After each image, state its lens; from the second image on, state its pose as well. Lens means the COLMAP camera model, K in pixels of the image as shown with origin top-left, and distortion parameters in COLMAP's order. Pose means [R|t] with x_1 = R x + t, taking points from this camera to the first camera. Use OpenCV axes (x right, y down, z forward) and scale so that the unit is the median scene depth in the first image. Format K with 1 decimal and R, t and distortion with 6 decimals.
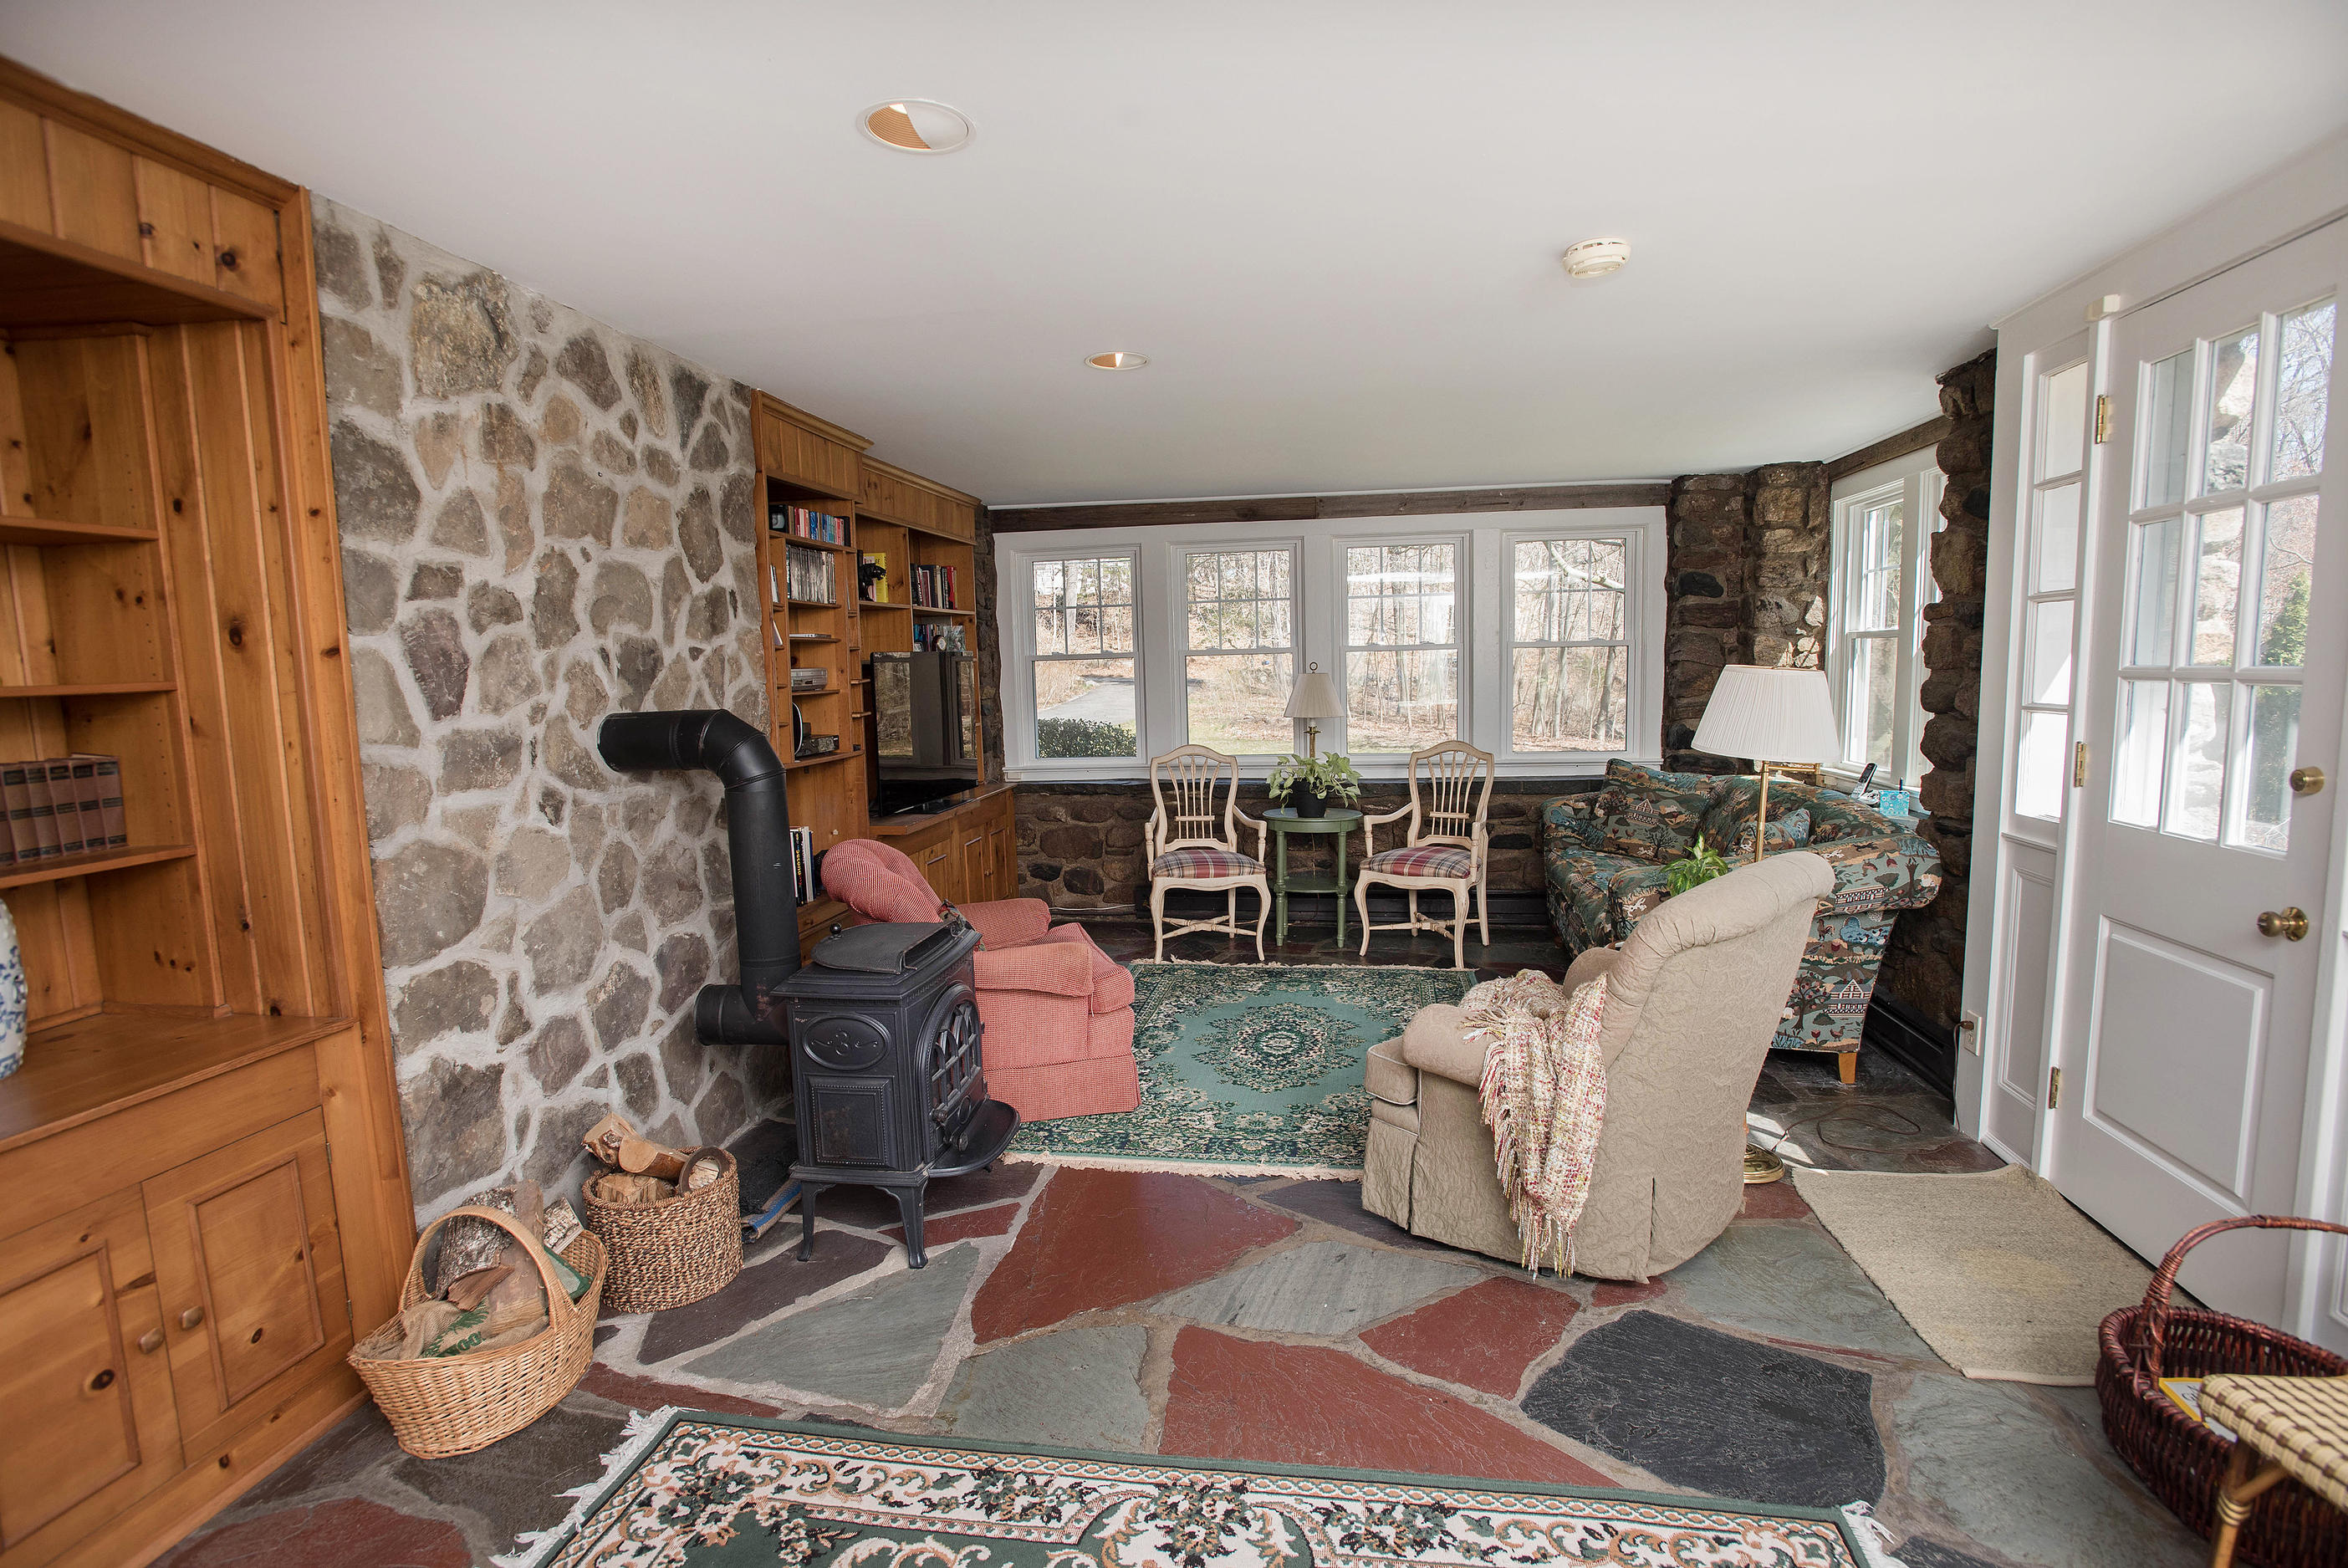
lens RADIAL K [[1156.6, 0, 1221.8], [0, 1156.6, 817.5], [0, 0, 1]] dist [-0.033968, 0.010103]
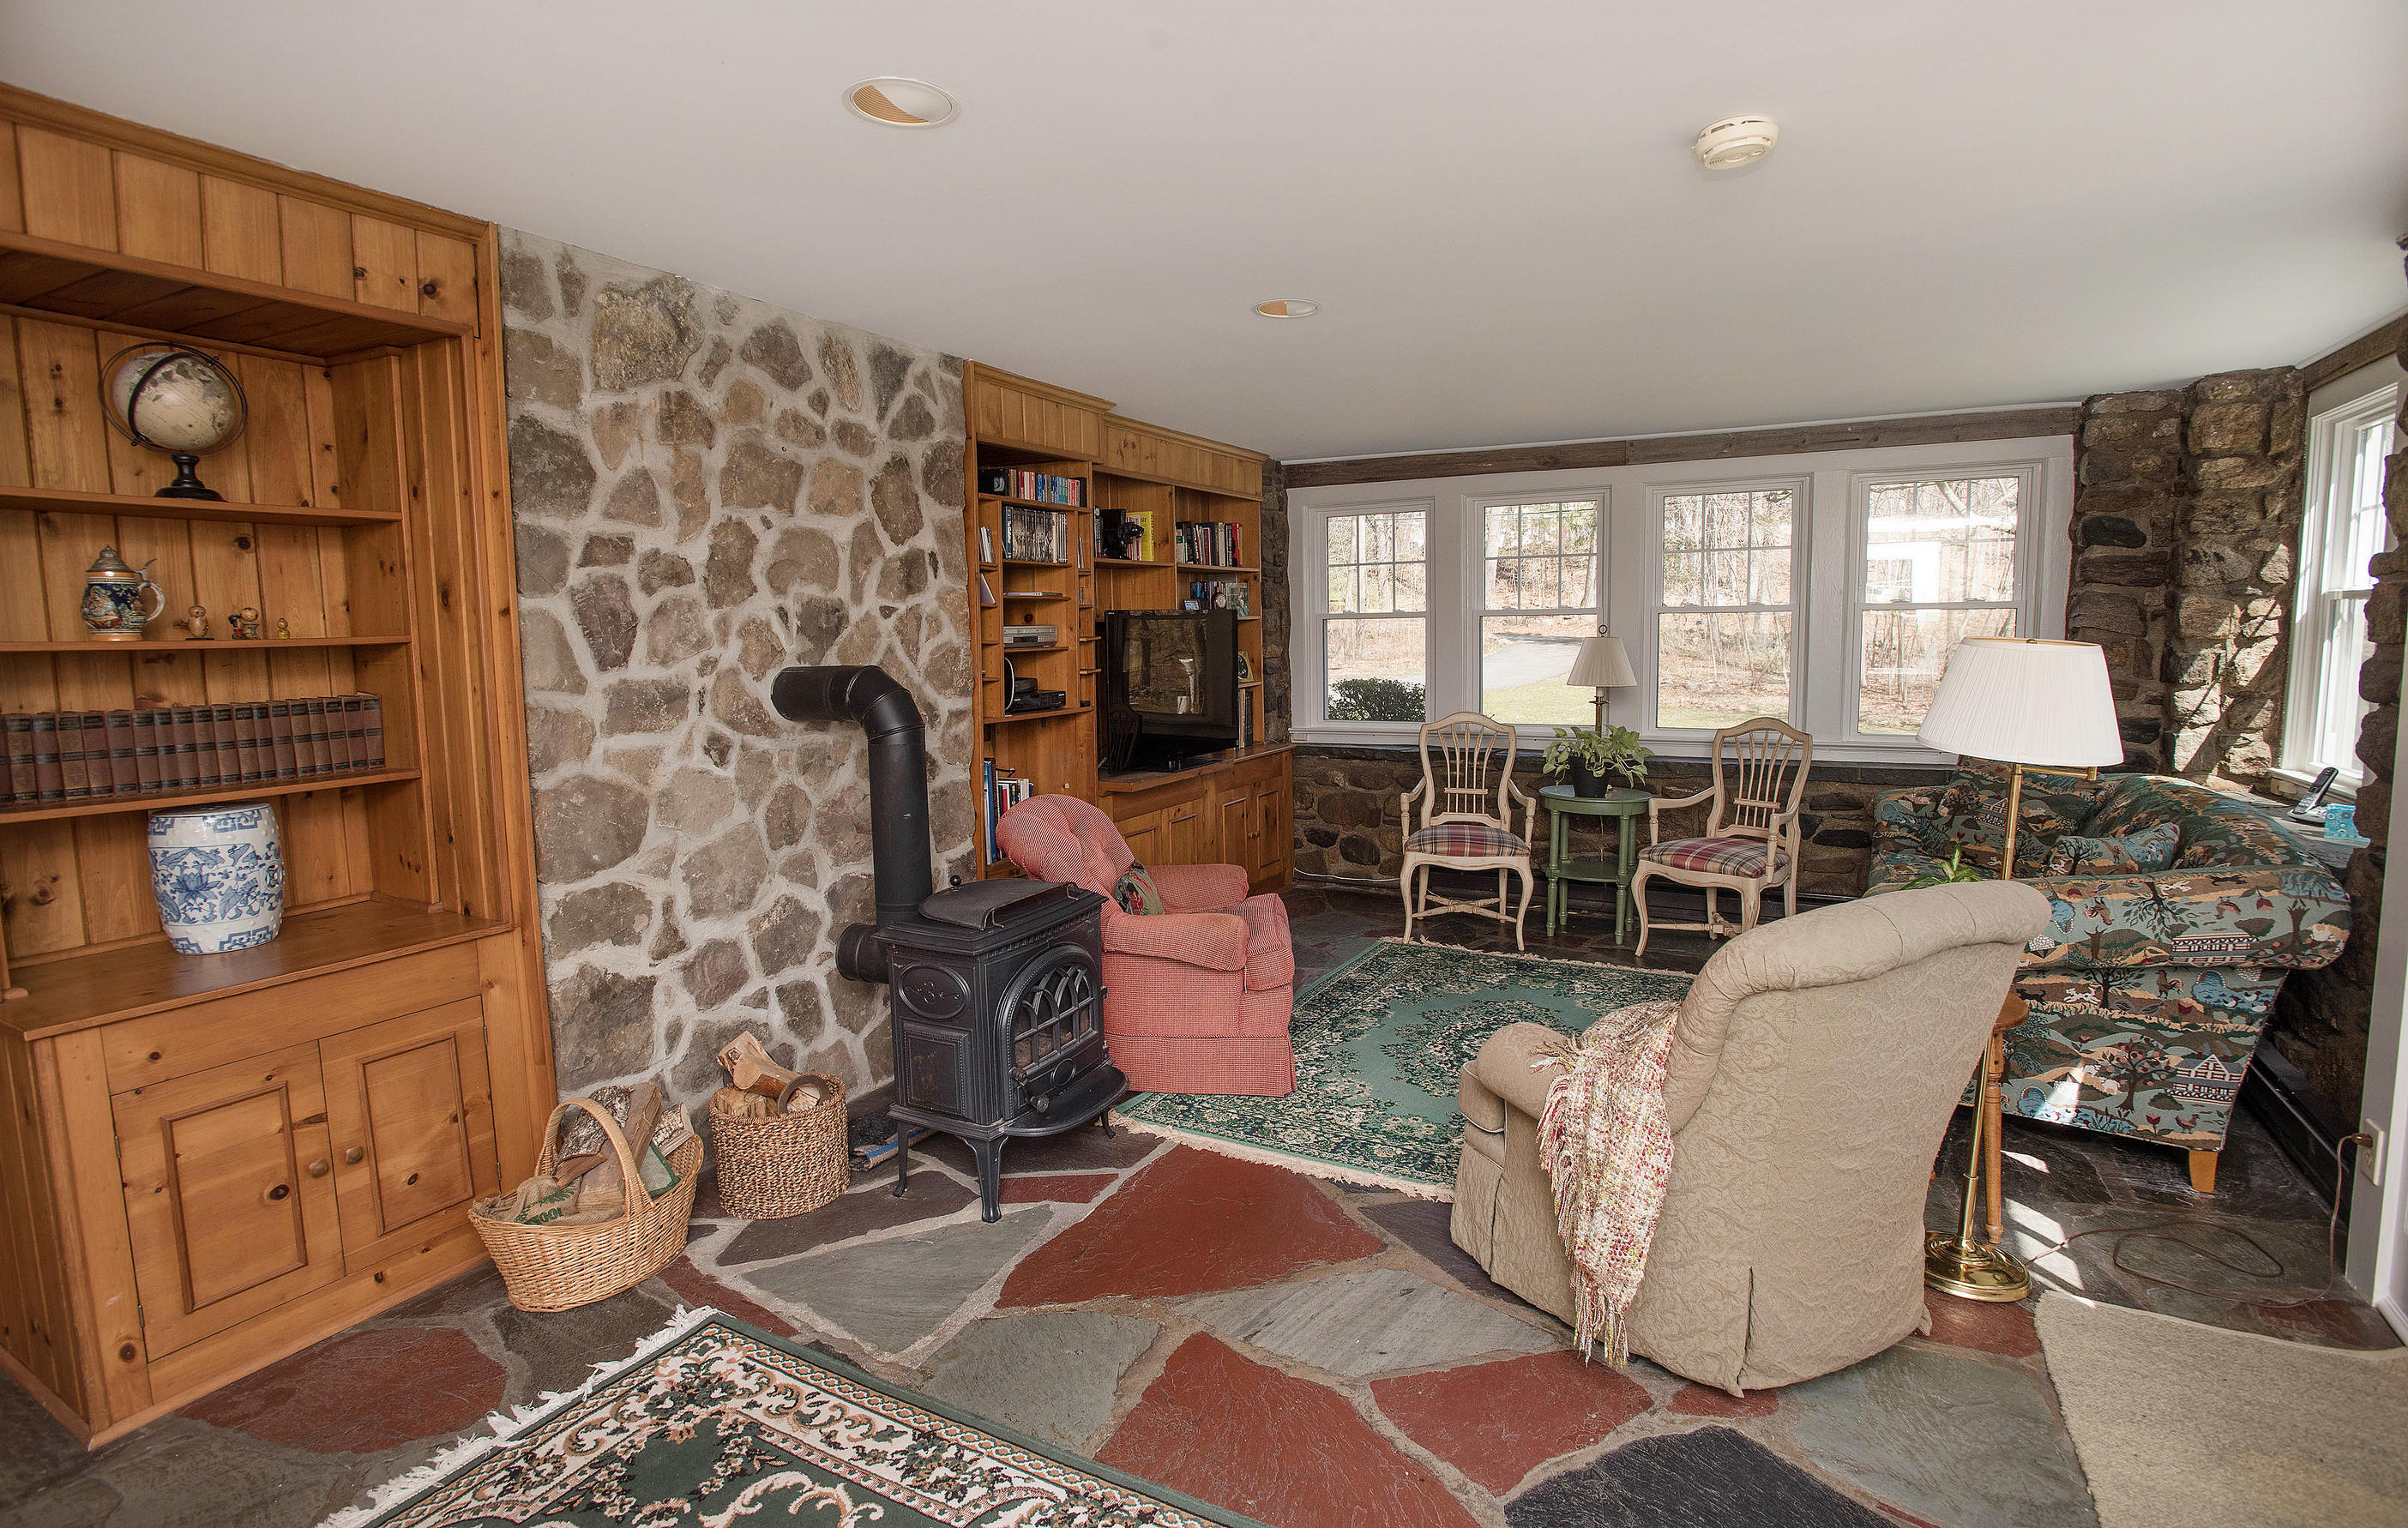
lens RADIAL K [[1195.3, 0, 1198.8], [0, 1195.3, 769.3], [0, 0, 1]] dist [-0.034941, 0.006161]
pose [[0.940149, 0.049519, -0.337146, 0.256637], [-0.052078, 0.998642, 0.001455, -0.017831], [0.336760, 0.016190, 0.941451, 0.074581]]
